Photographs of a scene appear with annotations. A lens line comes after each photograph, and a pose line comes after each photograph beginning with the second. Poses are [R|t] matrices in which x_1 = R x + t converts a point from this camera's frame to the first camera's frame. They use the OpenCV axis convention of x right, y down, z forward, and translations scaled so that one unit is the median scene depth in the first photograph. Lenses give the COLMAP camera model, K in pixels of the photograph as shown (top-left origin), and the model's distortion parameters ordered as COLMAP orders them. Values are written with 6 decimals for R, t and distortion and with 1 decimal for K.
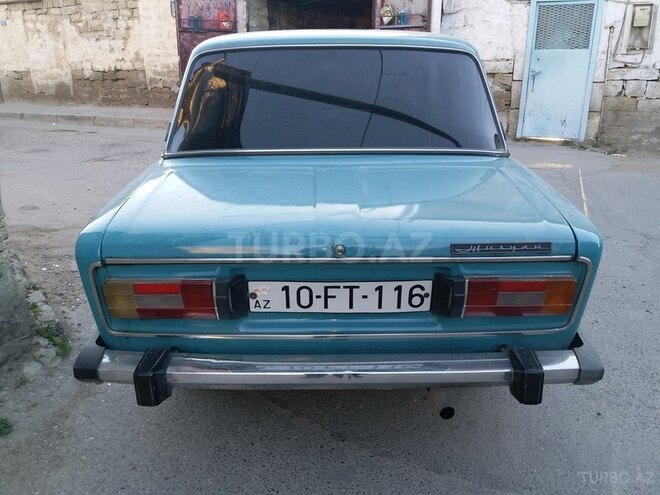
lens RADIAL K [[570.1, 0, 328.9], [0, 570.1, 246.1], [0, 0, 1]] dist [0.014175, -0.007830]
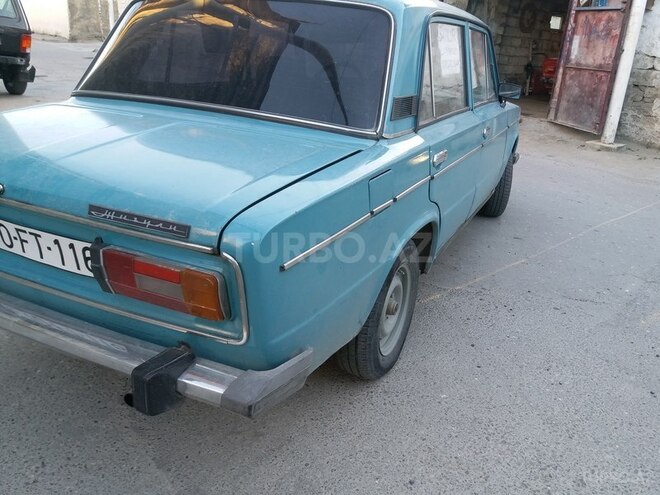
lens RADIAL K [[570.1, 0, 329.9], [0, 570.1, 250.3], [0, 0, 1]] dist [0.014175, -0.007830]
pose [[0.903604, 0.212272, -0.372076, 0.829735], [-0.200117, 0.977161, 0.071485, -0.066686], [0.378752, 0.009865, 0.925445, 0.314367]]
